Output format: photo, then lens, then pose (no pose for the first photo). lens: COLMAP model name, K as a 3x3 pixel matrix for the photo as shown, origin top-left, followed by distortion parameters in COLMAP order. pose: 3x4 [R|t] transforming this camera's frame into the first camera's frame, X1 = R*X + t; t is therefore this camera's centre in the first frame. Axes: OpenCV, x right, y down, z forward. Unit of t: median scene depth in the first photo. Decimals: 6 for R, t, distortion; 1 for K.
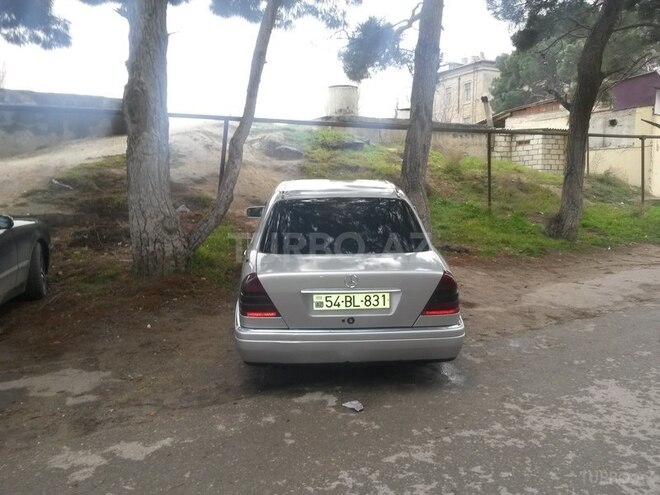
lens RADIAL K [[525.0, 0, 325.6], [0, 525.0, 246.5], [0, 0, 1]] dist [0.083605, -0.125179]
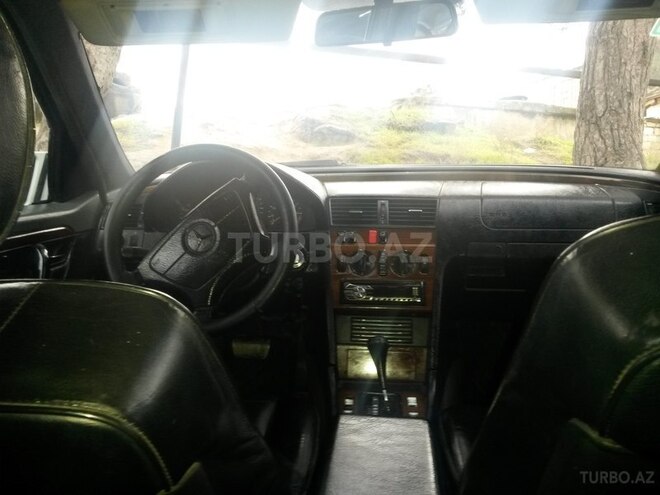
lens RADIAL K [[525.0, 0, 325.6], [0, 525.0, 246.5], [0, 0, 1]] dist [0.083605, -0.125179]
pose [[0.988962, 0.006539, -0.148024, 0.050996], [-0.013226, 0.998933, -0.044237, -0.065323], [0.147577, 0.045707, 0.987994, 1.456965]]
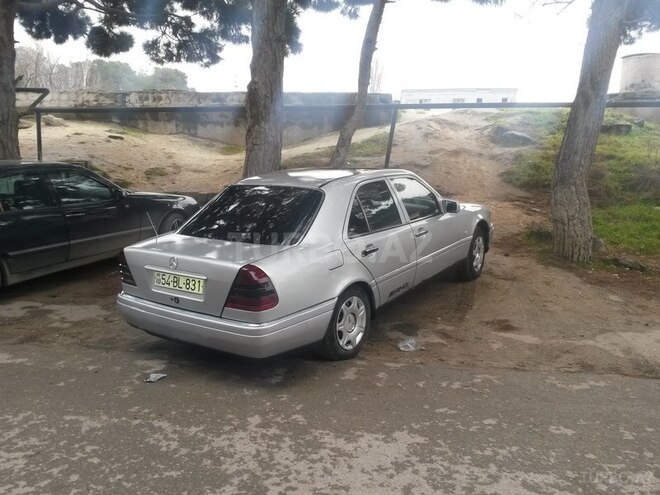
lens RADIAL K [[525.0, 0, 325.6], [0, 525.0, 246.5], [0, 0, 1]] dist [0.083605, -0.125179]
pose [[0.790102, 0.105839, -0.603769, 0.909414], [-0.093003, 0.994276, 0.052588, -0.050358], [0.605879, 0.014602, 0.795423, 0.331102]]
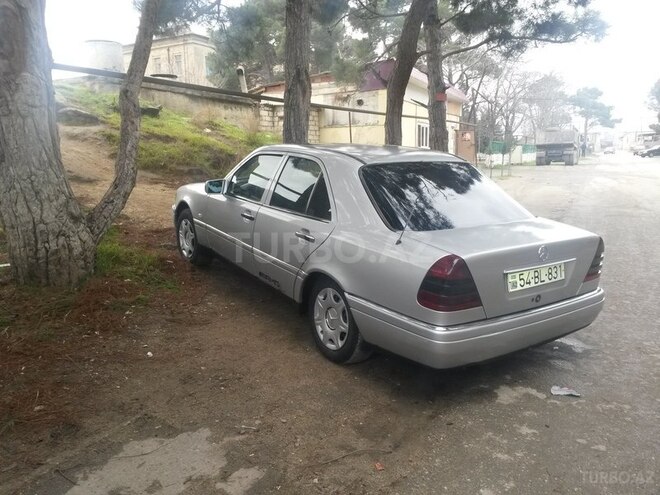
lens RADIAL K [[525.0, 0, 325.6], [0, 525.0, 246.5], [0, 0, 1]] dist [0.083605, -0.125179]
pose [[0.854014, -0.091663, 0.512112, -0.695262], [0.069193, 0.995624, 0.062818, -0.025592], [-0.515628, -0.018213, 0.856619, 0.422154]]
